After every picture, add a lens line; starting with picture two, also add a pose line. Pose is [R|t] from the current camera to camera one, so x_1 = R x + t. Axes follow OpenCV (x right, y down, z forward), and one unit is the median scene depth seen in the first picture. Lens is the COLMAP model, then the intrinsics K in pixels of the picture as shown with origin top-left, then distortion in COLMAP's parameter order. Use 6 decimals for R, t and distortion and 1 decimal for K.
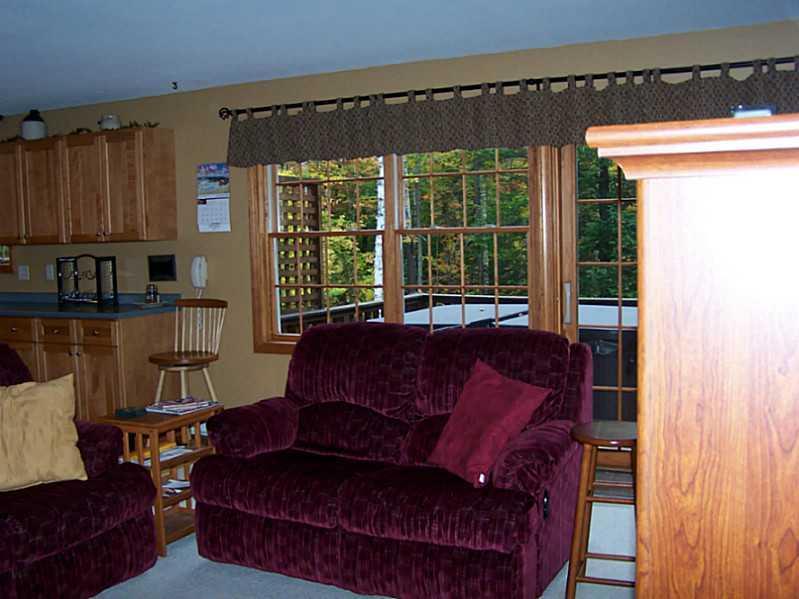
lens RADIAL K [[947.9, 0, 393.9], [0, 947.9, 294.4], [0, 0, 1]] dist [-0.096549, 0.000000]
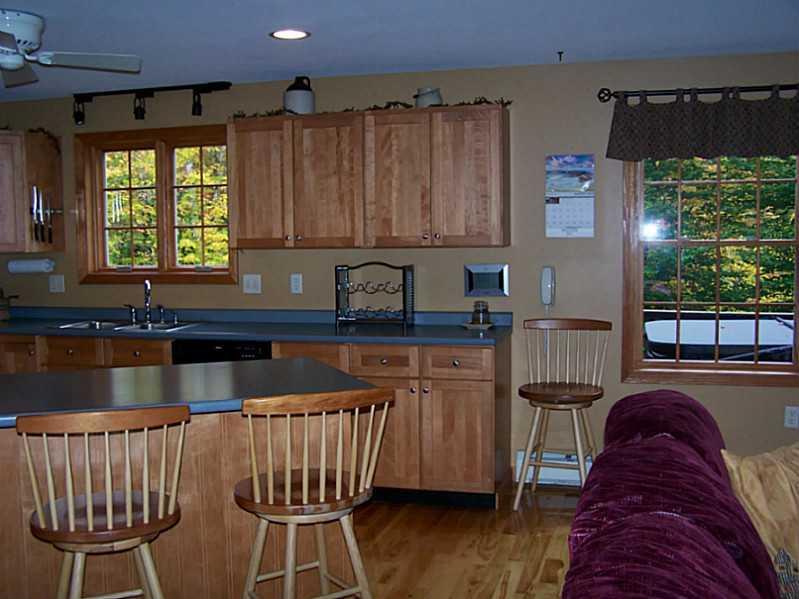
lens RADIAL K [[947.9, 0, 404.7], [0, 947.9, 293.7], [0, 0, 1]] dist [-0.096549, 0.000000]
pose [[0.977070, 0.003236, 0.212893, -0.505610], [-0.000870, 0.999937, -0.011207, -0.007860], [-0.212916, 0.010765, 0.977011, 0.225755]]
